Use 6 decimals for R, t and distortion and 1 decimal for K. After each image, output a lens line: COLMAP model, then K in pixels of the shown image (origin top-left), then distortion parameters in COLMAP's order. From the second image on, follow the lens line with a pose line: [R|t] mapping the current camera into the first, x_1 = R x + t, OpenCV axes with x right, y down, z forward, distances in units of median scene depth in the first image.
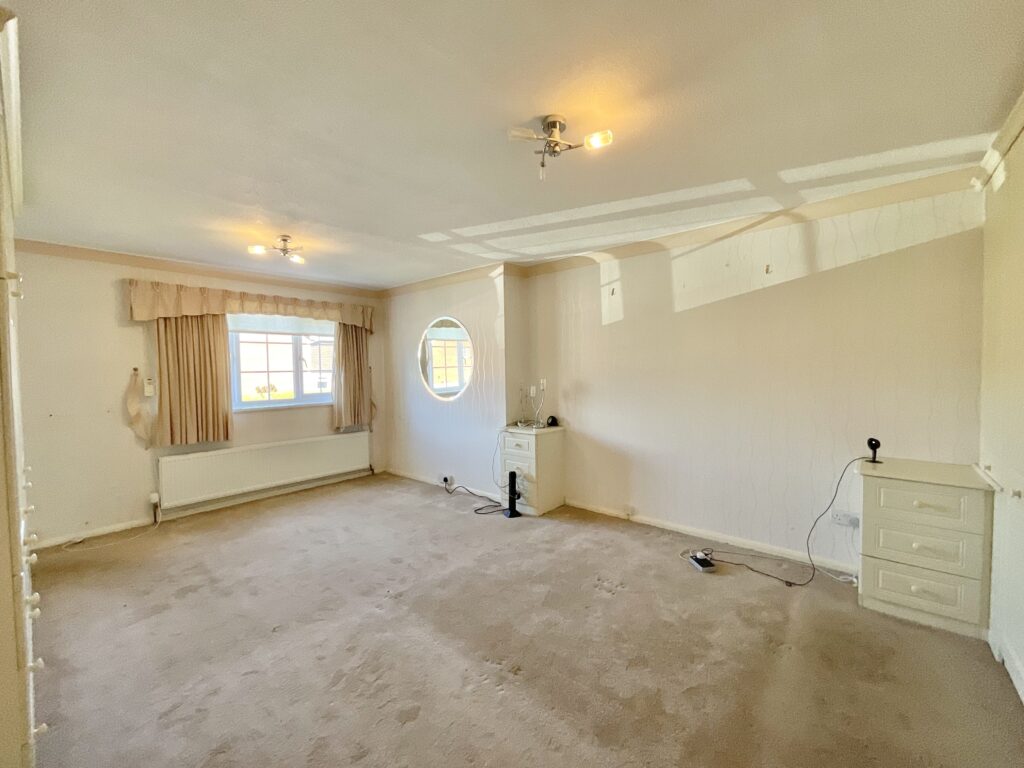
lens RADIAL K [[420.0, 0, 512.0], [0, 420.0, 384.0], [0, 0, 1]] dist [0.000388, 0.000395]
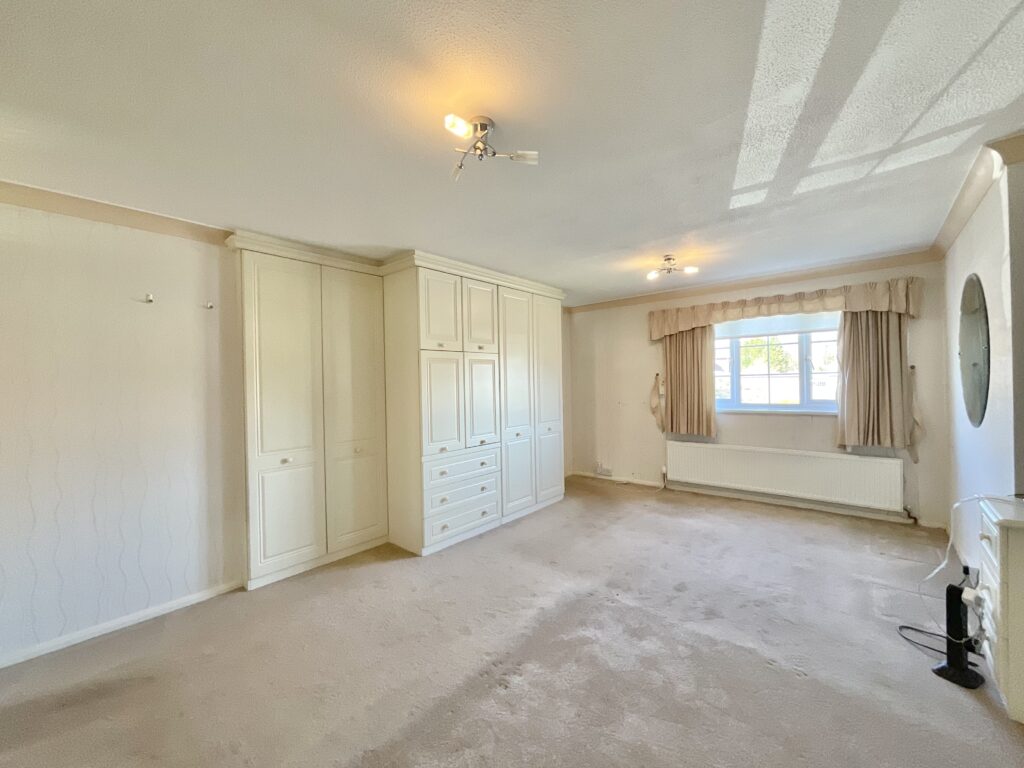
lens RADIAL K [[420.0, 0, 512.0], [0, 420.0, 384.0], [0, 0, 1]] dist [0.000388, 0.000395]
pose [[0.005007, 0.022435, -0.999736, 0.445346], [-0.013526, 0.999658, 0.022365, -0.024505], [0.999896, 0.013410, 0.005309, 0.454058]]
